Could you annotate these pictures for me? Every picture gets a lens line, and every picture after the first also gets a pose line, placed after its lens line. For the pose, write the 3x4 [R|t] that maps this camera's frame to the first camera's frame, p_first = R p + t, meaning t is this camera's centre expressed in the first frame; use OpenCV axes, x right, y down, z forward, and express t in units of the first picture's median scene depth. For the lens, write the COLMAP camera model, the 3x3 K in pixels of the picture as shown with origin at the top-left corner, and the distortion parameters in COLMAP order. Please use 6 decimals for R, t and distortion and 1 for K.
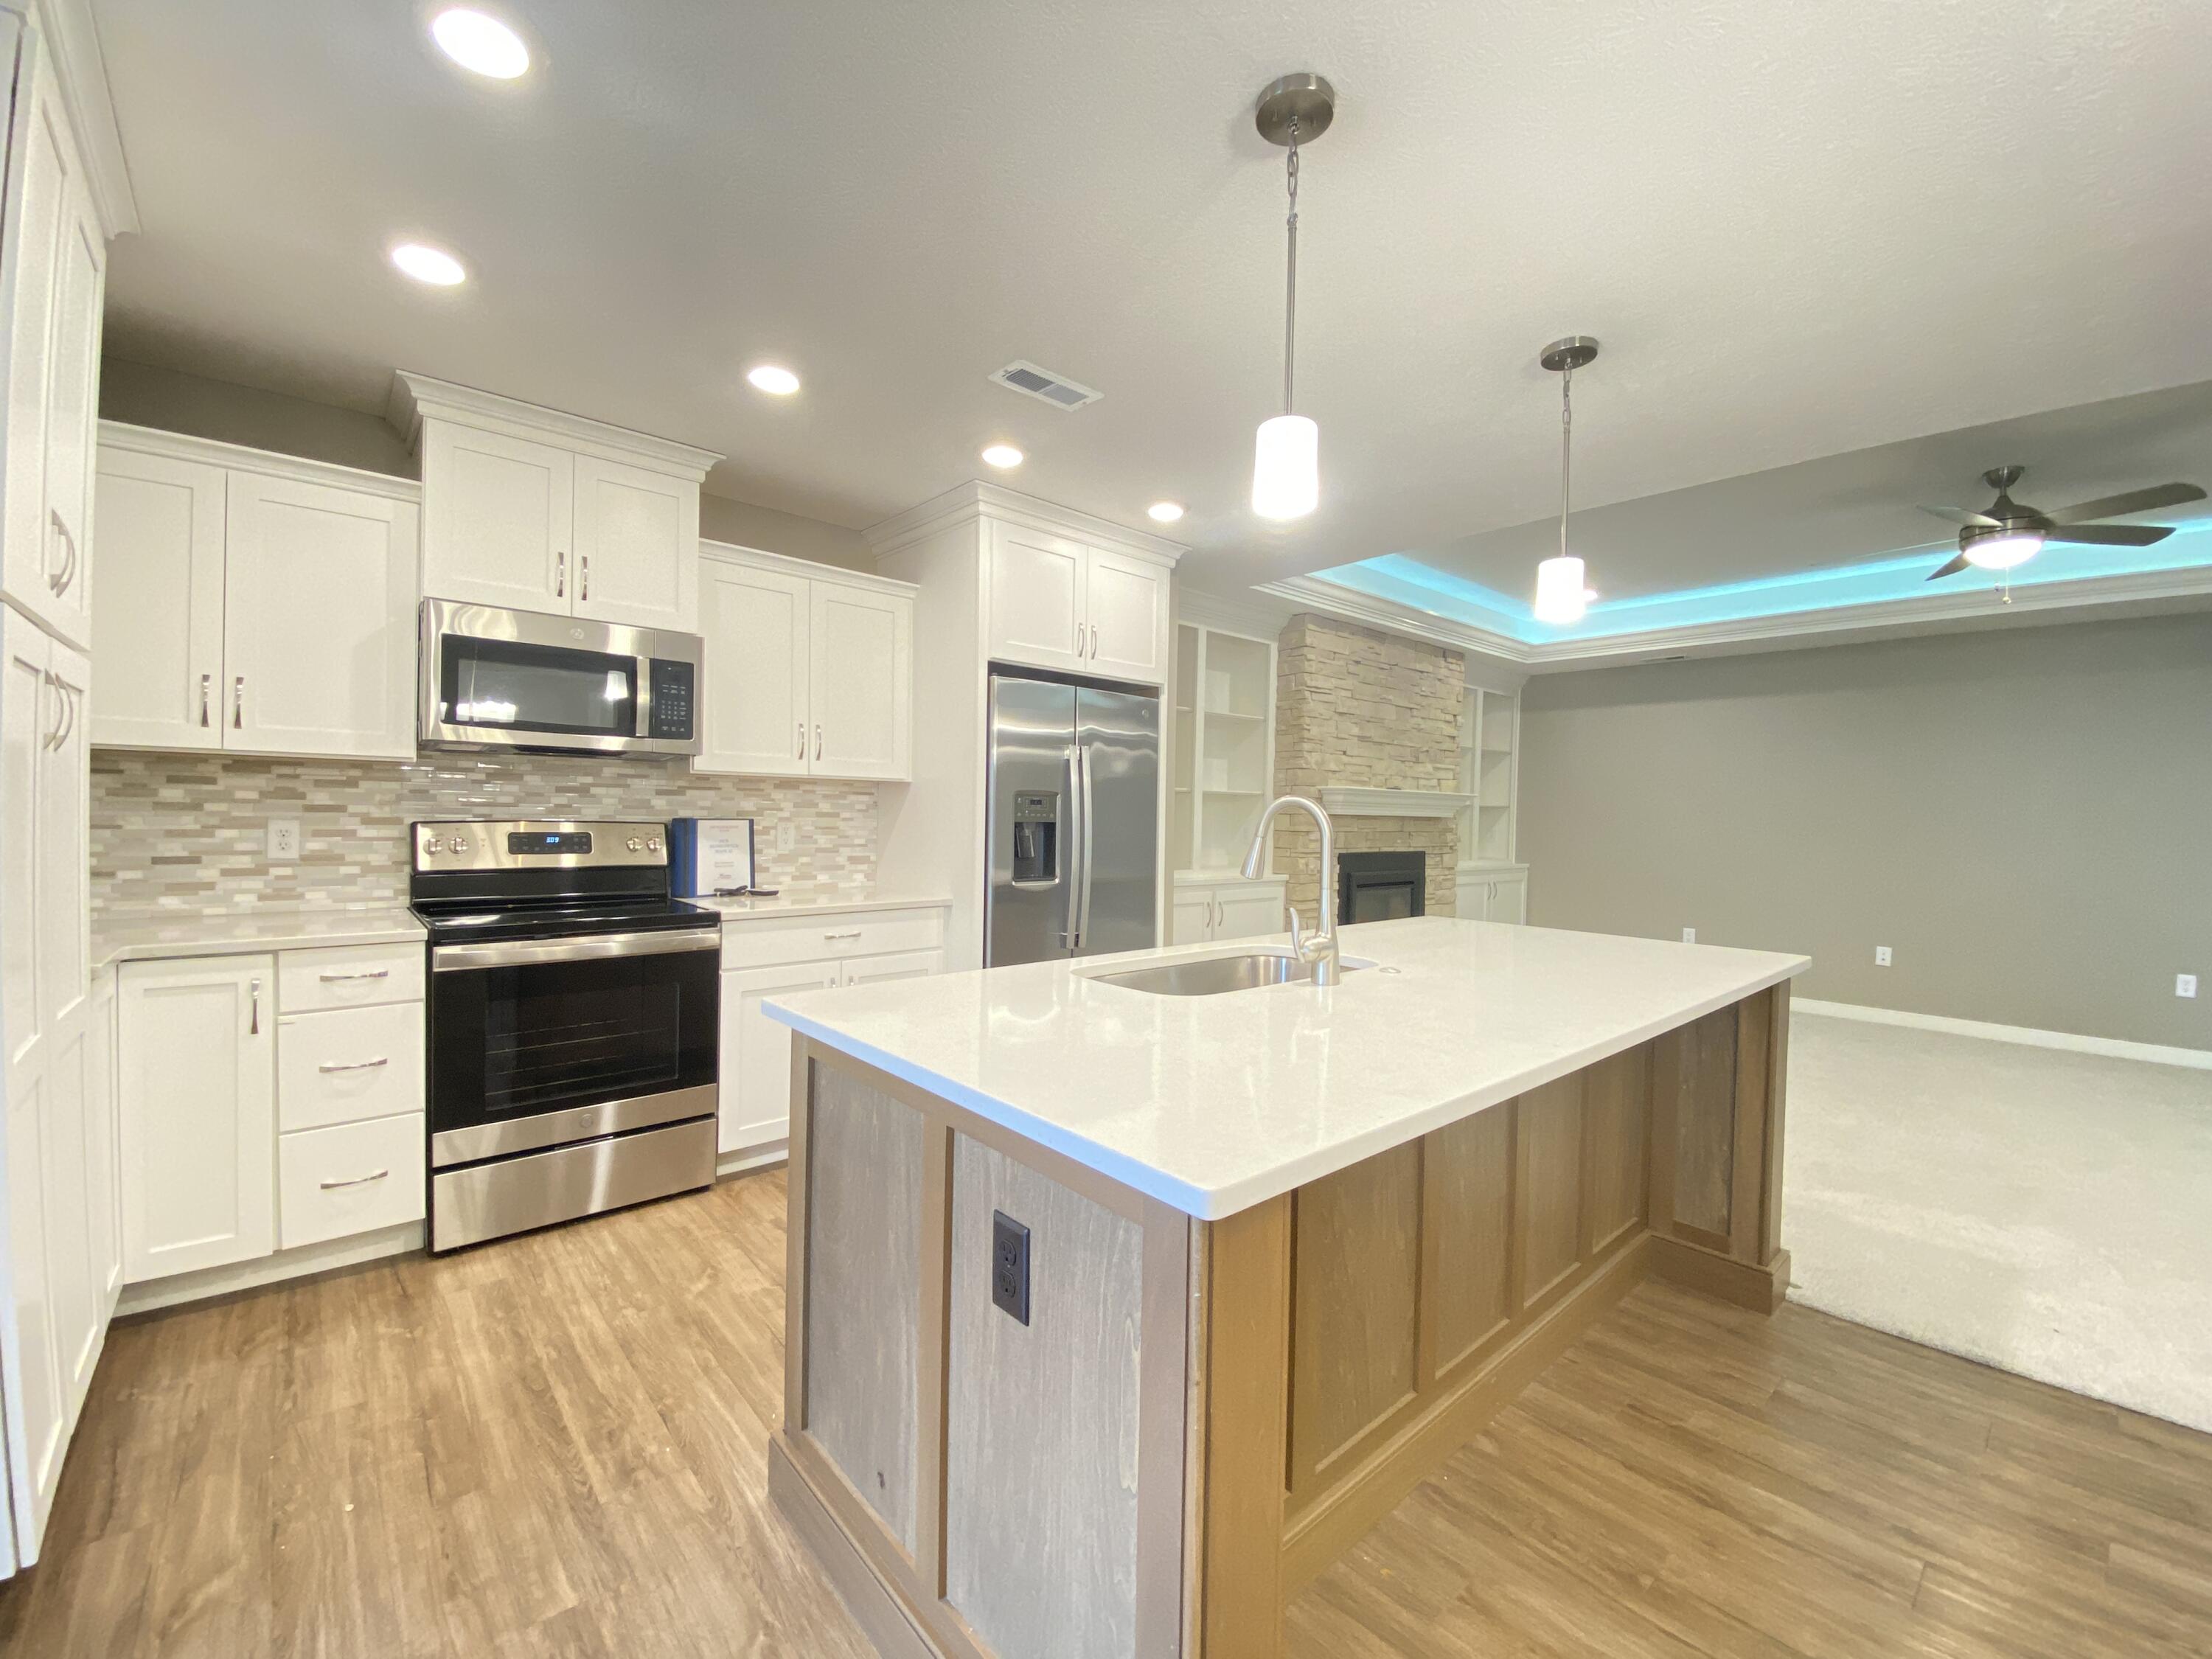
lens RADIAL K [[901.4, 0, 1100.1], [0, 901.4, 825.8], [0, 0, 1]] dist [0.021228, -0.017728]
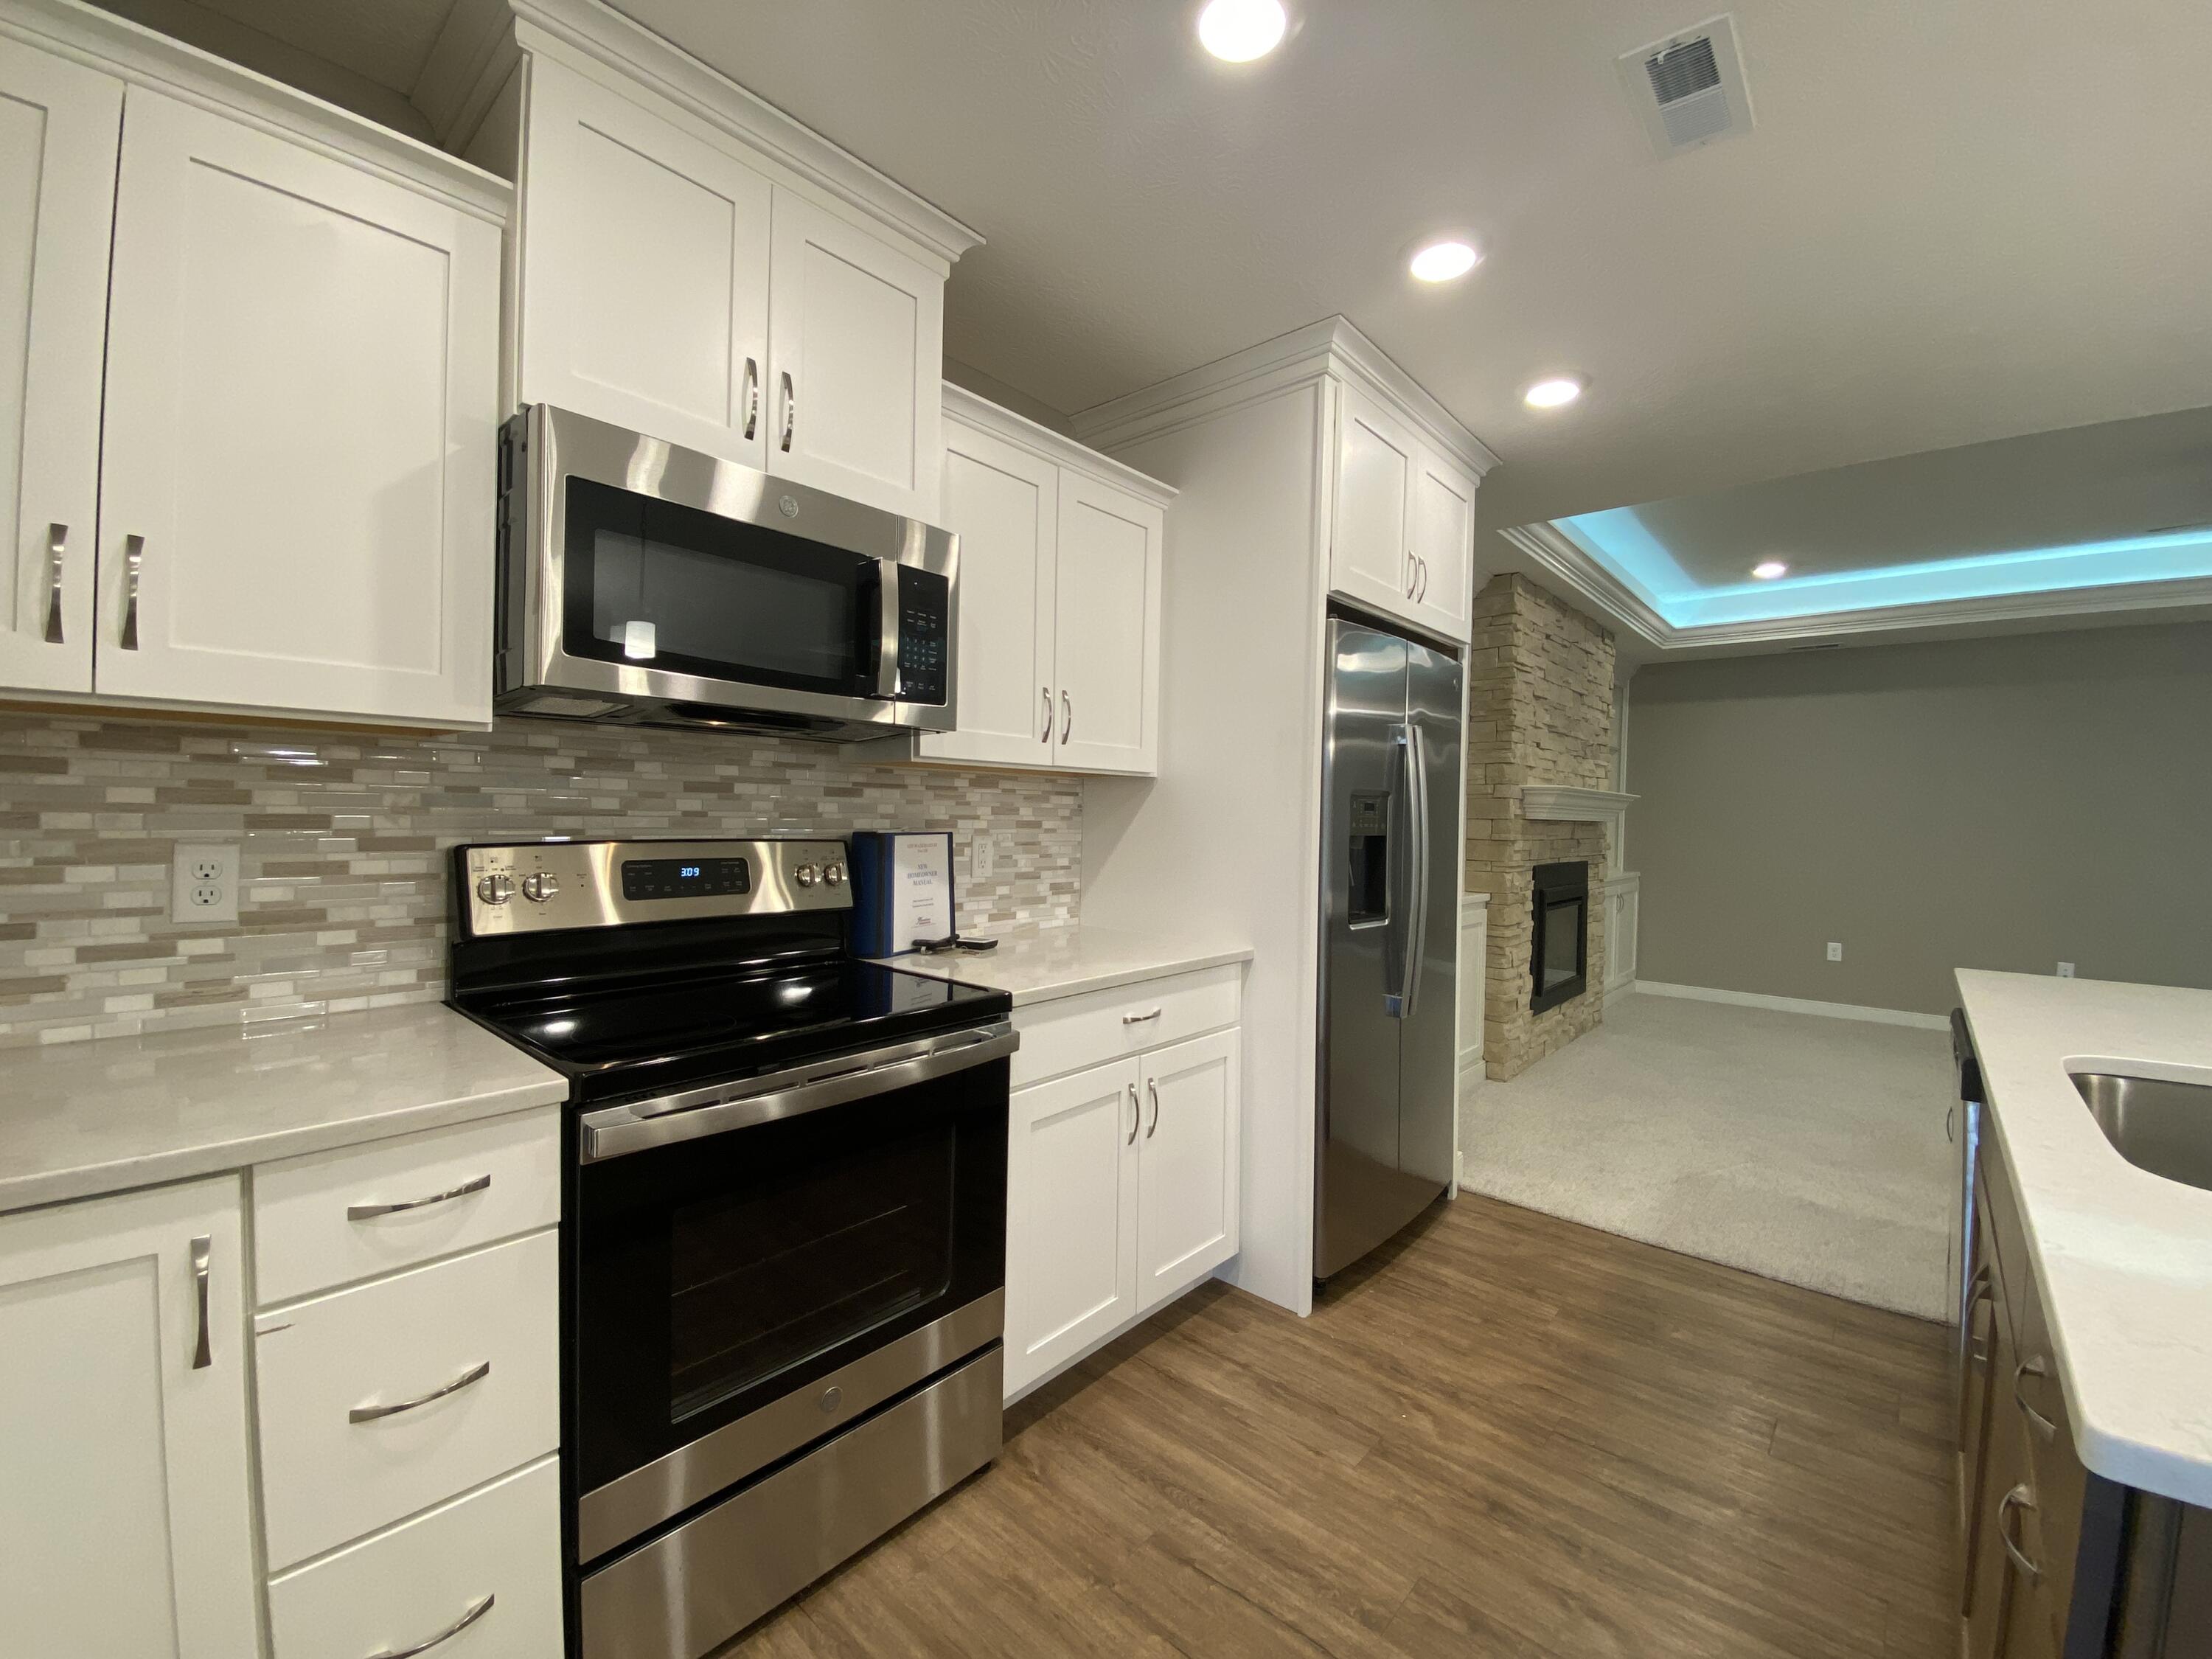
lens RADIAL K [[901.4, 0, 1105.3], [0, 901.4, 824.4], [0, 0, 1]] dist [0.021228, -0.017728]
pose [[0.993032, -0.001419, 0.117837, -0.399725], [0.001405, 0.999999, 0.000200, -0.014916], [-0.117837, -0.000033, 0.993033, 0.379974]]
